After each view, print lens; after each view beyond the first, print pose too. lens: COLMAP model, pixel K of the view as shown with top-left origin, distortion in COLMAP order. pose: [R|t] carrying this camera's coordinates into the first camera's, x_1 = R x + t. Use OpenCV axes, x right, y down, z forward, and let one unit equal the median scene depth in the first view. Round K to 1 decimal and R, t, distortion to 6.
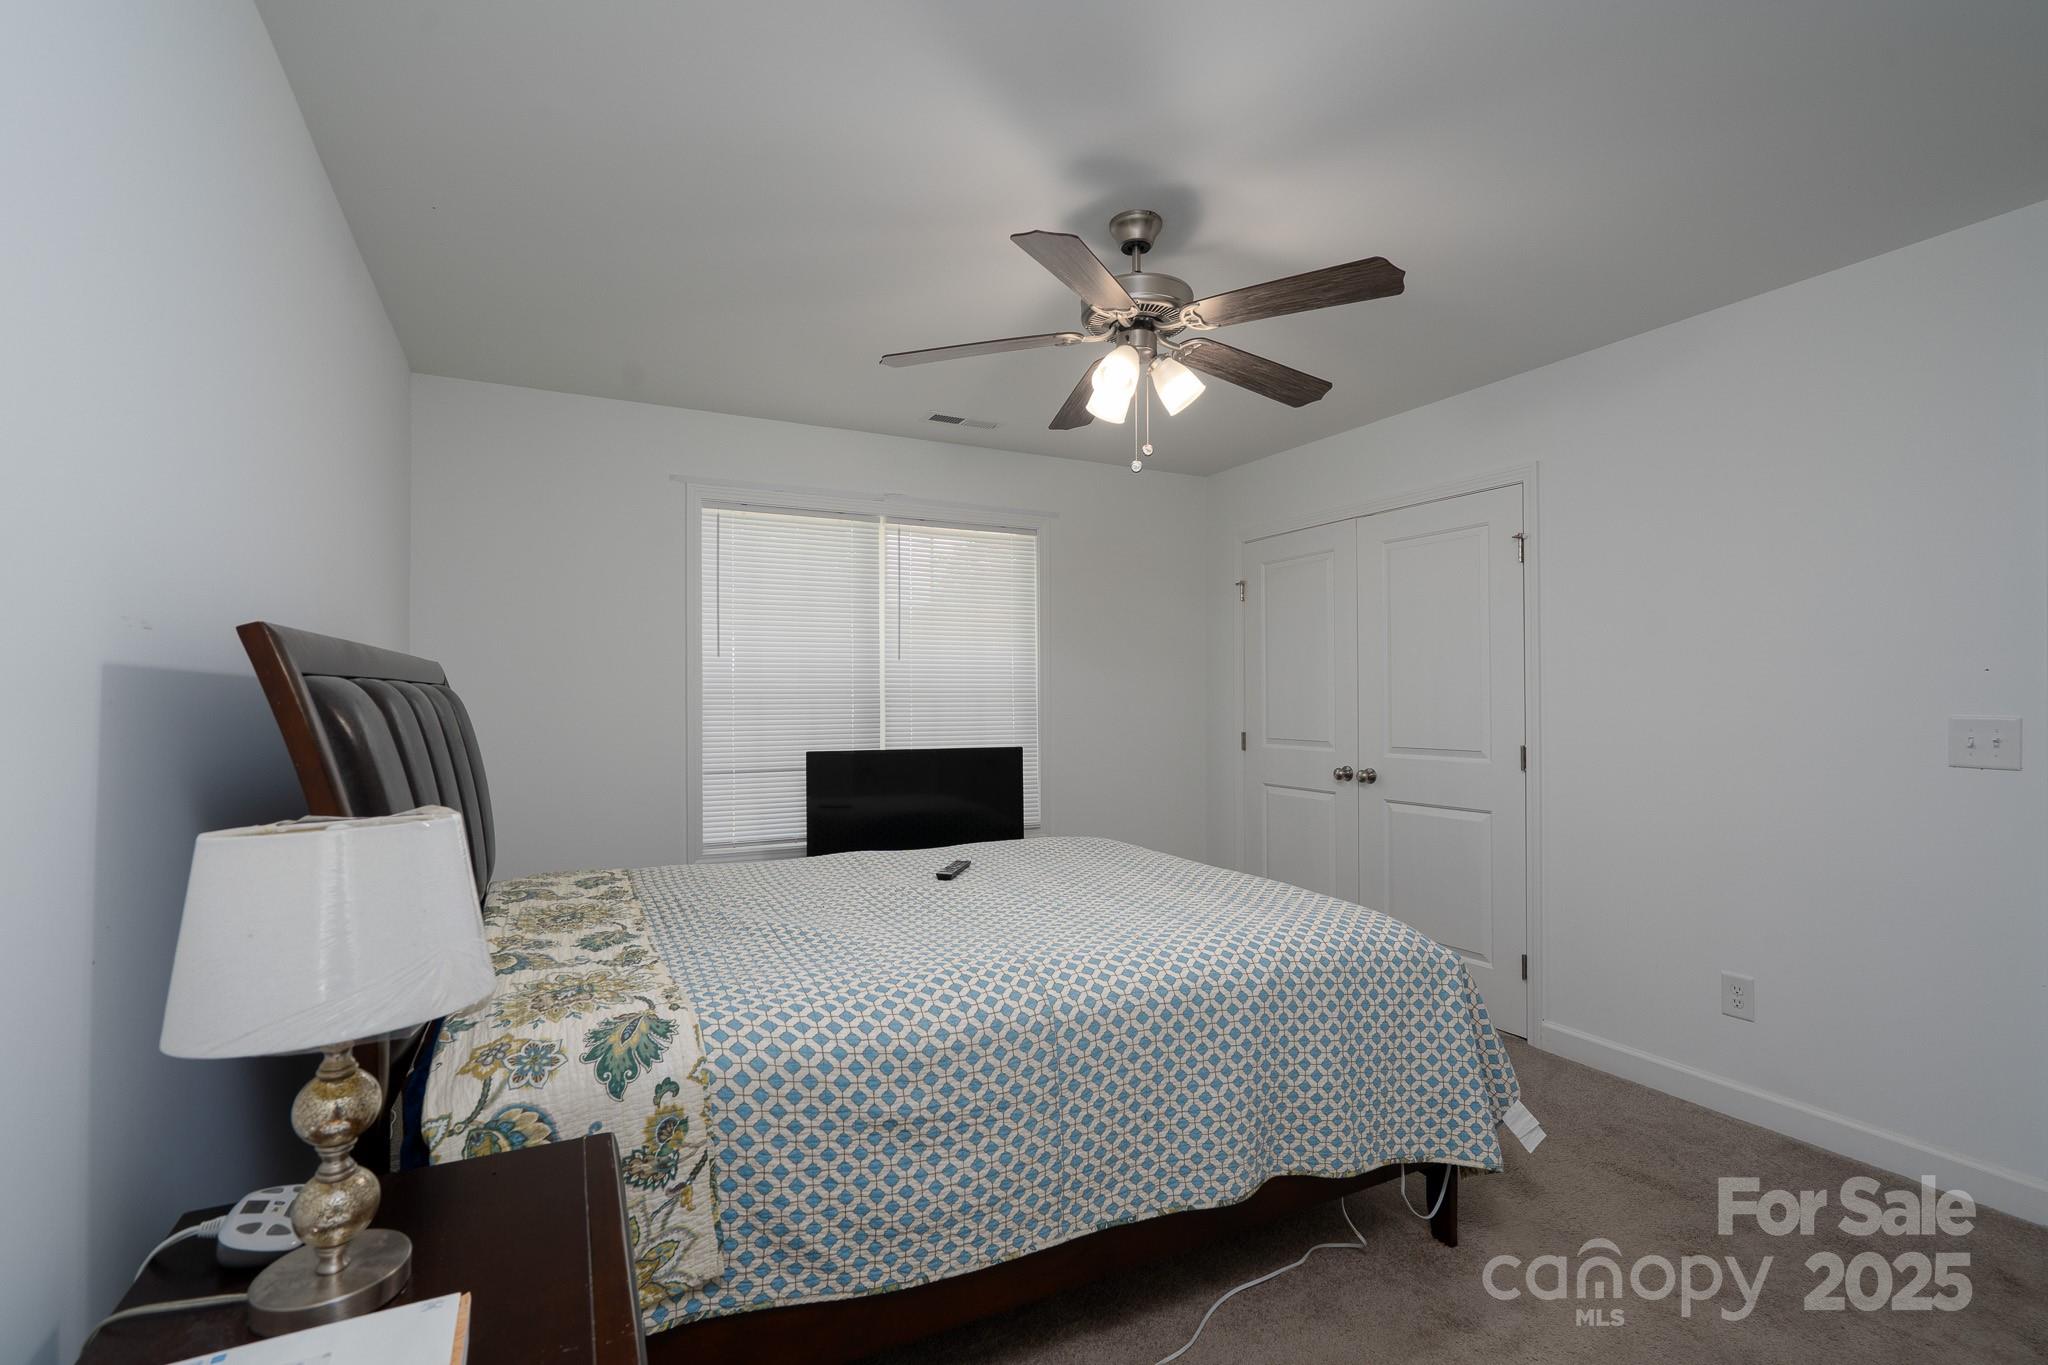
lens RADIAL K [[931.1, 0, 1027.6], [0, 931.1, 685.3], [0, 0, 1]] dist [-0.007562, 0.004119]
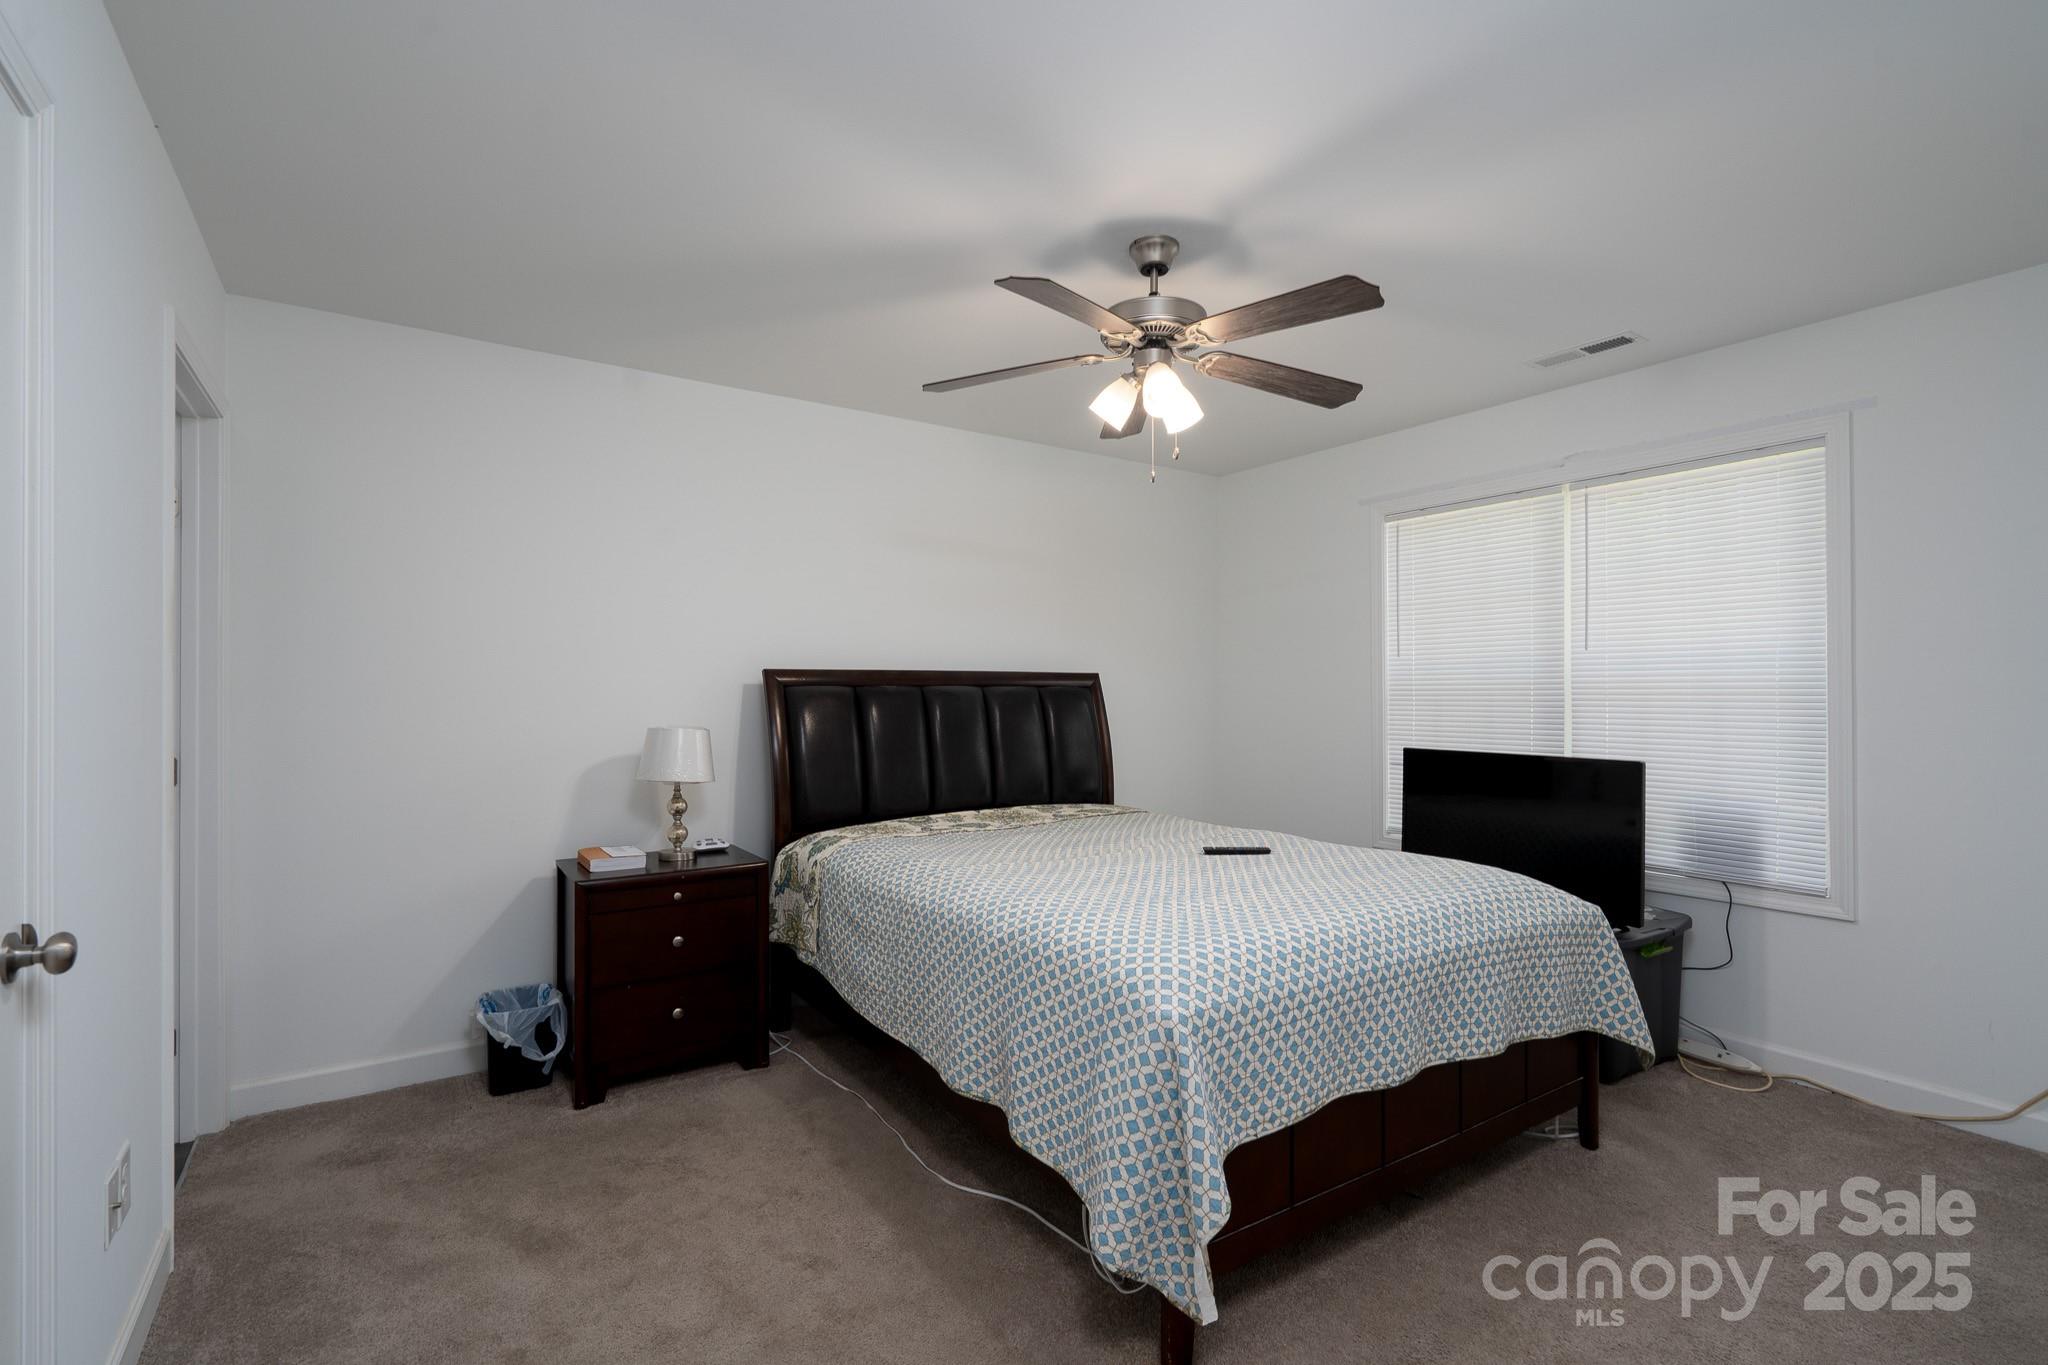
lens RADIAL K [[931.1, 0, 1023.6], [0, 931.1, 691.5], [0, 0, 1]] dist [-0.007562, 0.004119]
pose [[0.124344, -0.002214, -0.992237, 0.700304], [0.011135, 0.999938, -0.000836, 0.005785], [0.992177, -0.010944, 0.124361, 0.440335]]
